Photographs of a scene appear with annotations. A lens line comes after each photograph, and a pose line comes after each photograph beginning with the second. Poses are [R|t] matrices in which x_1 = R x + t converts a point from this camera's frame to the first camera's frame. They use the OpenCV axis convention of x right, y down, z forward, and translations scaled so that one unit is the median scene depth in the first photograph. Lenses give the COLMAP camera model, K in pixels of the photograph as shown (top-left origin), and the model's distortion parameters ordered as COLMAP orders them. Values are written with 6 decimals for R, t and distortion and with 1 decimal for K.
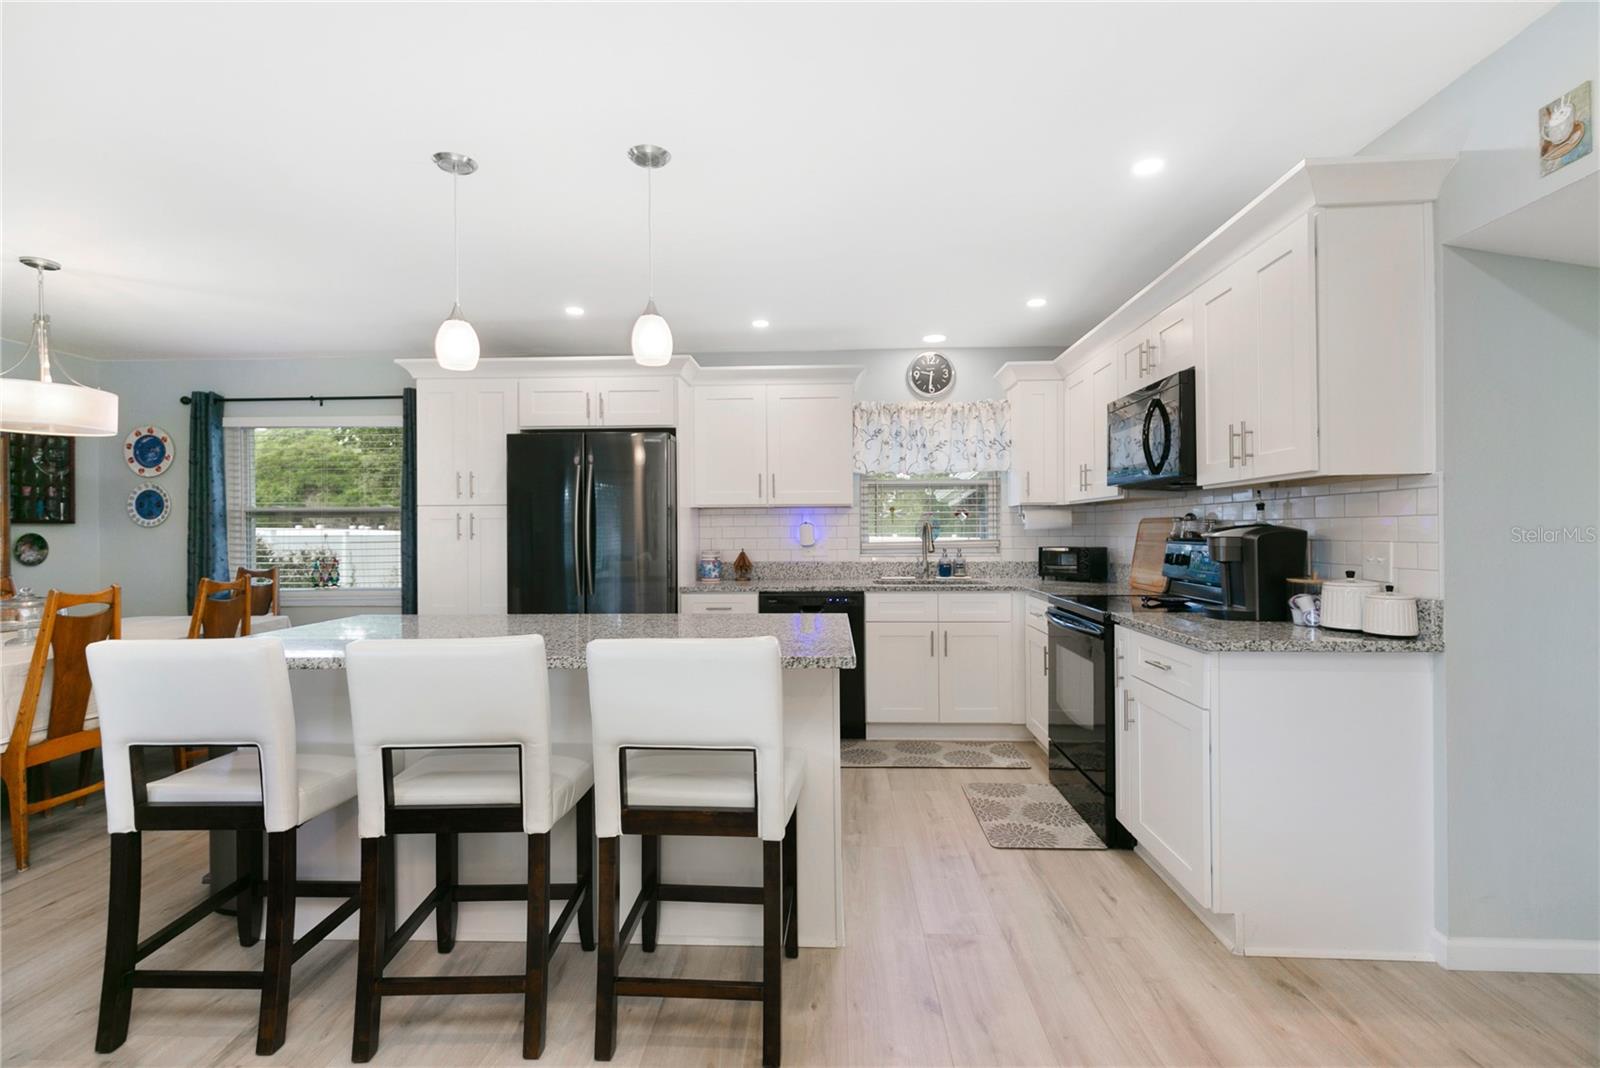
lens RADIAL K [[741.1, 0, 787.3], [0, 741.1, 530.1], [0, 0, 1]] dist [0.000067, -0.000085]
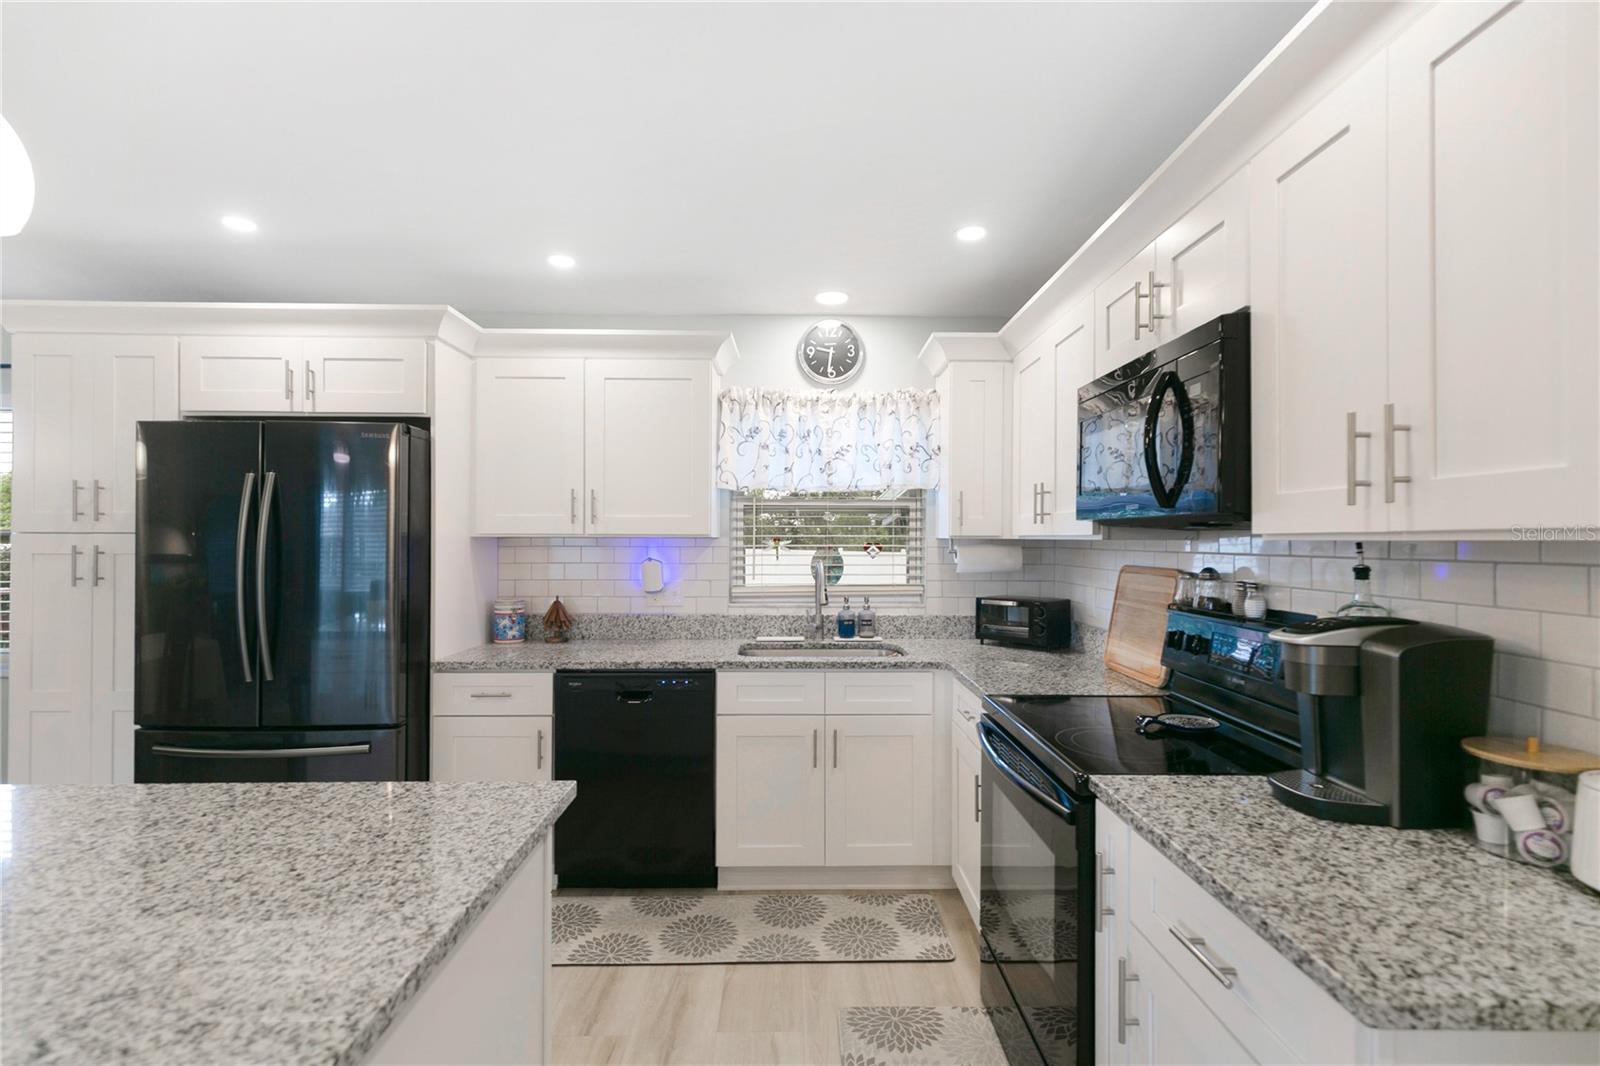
lens RADIAL K [[730.3, 0, 797.2], [0, 730.3, 535.2], [0, 0, 1]] dist [0.002714, -0.000245]
pose [[0.997964, 0.009598, 0.063059, 0.132935], [-0.009572, 0.999954, -0.000722, -0.036843], [-0.063063, 0.000117, 0.998010, 0.336200]]
